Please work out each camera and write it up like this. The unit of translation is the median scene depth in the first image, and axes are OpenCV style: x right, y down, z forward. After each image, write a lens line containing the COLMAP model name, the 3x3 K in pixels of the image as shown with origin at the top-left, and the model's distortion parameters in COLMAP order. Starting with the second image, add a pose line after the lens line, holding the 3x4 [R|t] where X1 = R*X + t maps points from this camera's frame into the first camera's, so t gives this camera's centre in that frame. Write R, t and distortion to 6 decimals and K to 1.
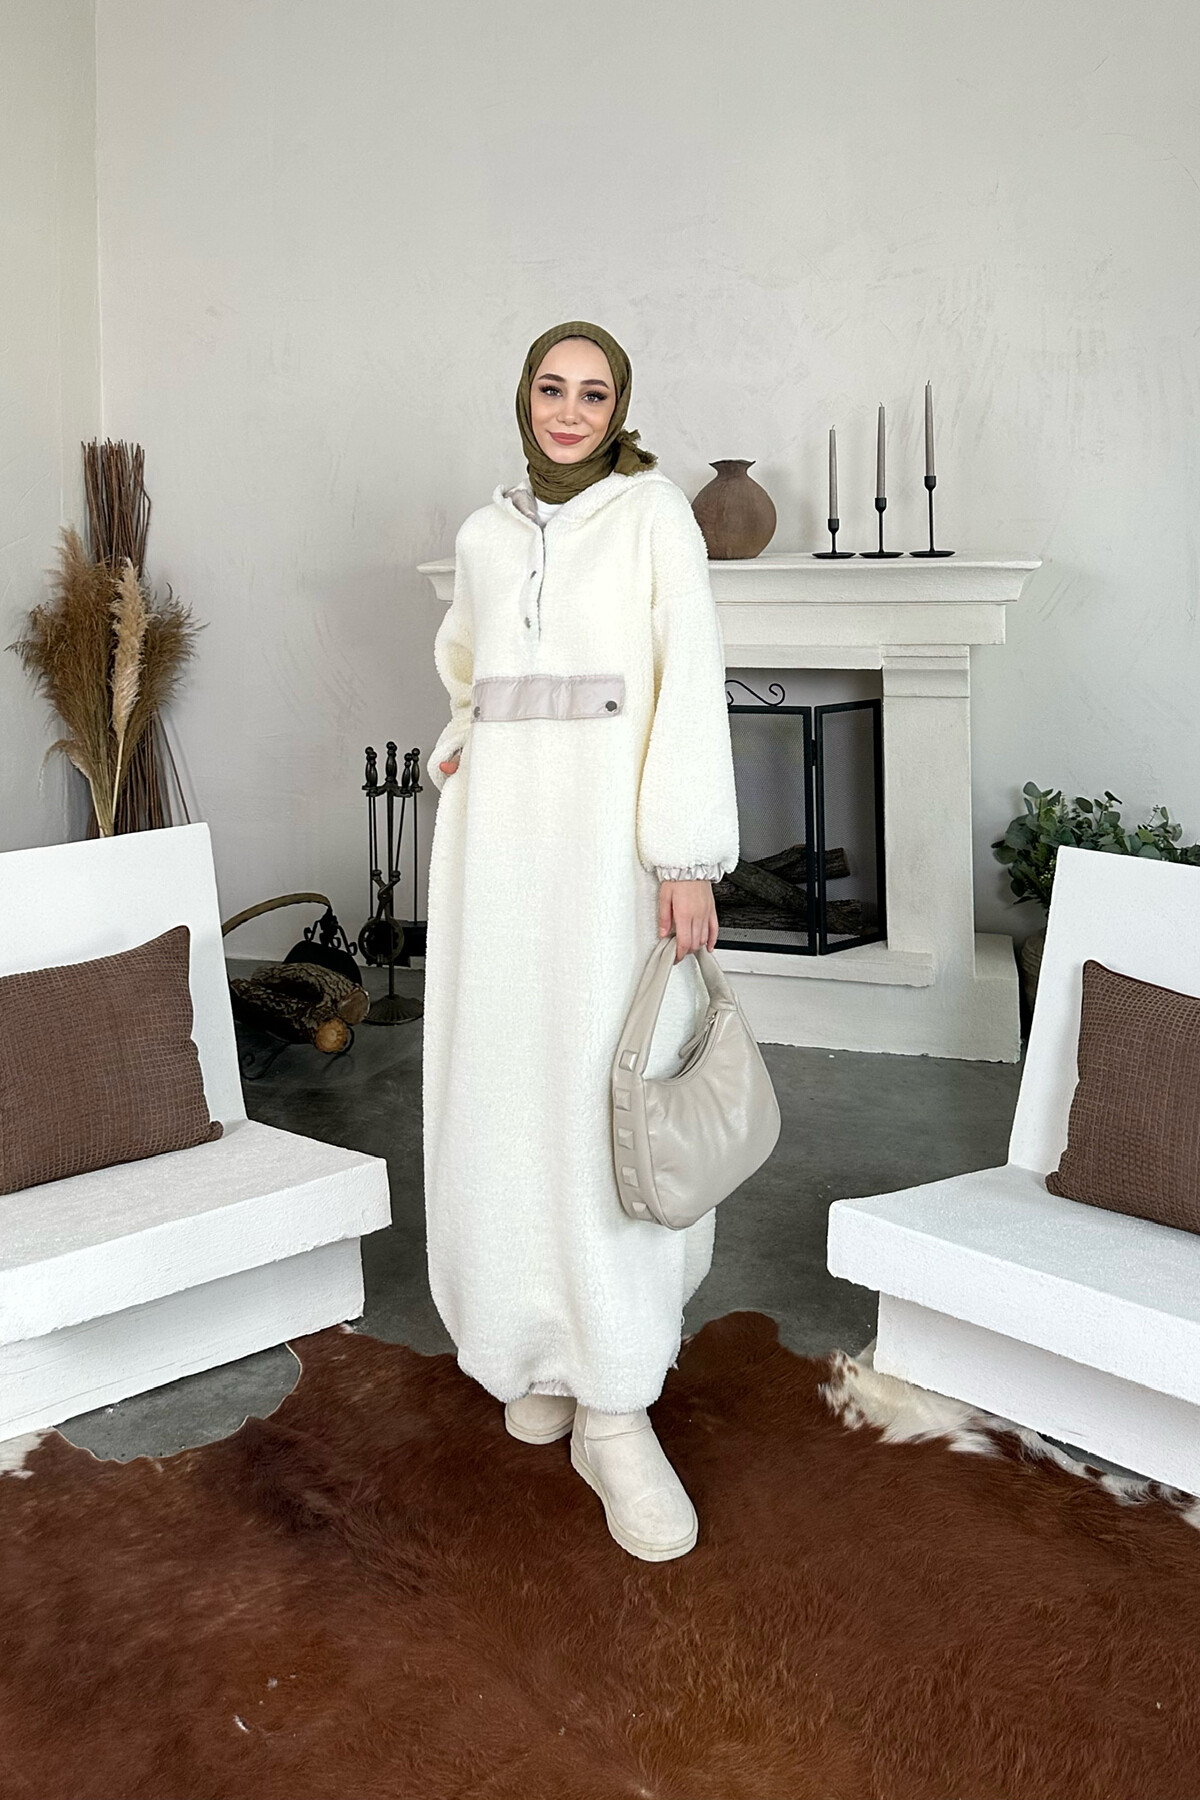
lens RADIAL K [[1559.7, 0, 594.4], [0, 1559.7, 532.0], [0, 0, 1]] dist [0.098306, -0.077187]
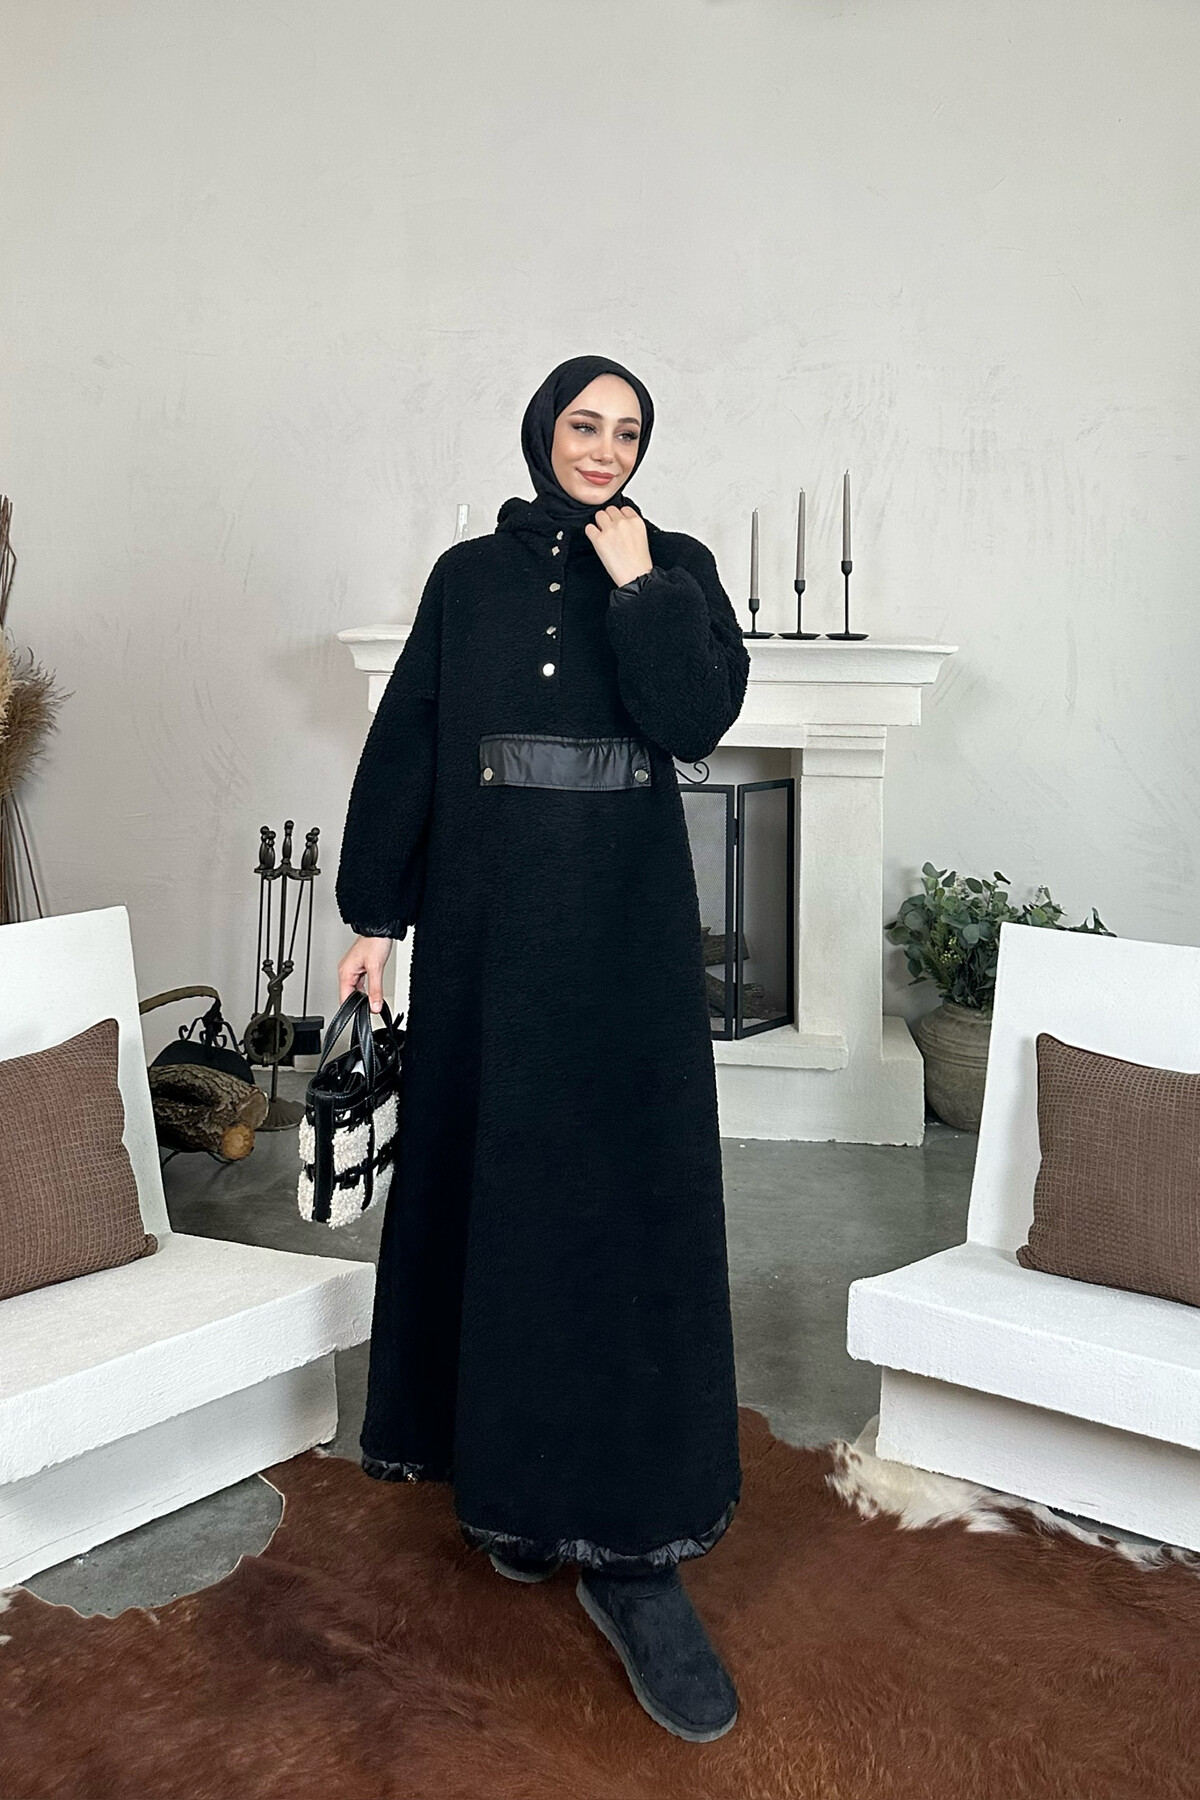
lens RADIAL K [[1602.0, 0, 615.5], [0, 1602.0, 466.2], [0, 0, 1]] dist [0.064432, -0.035659]
pose [[0.980386, 0.048025, 0.191144, -0.210091], [-0.030135, 0.994980, -0.095424, 0.011353], [-0.194767, 0.087792, 0.976913, -0.020488]]
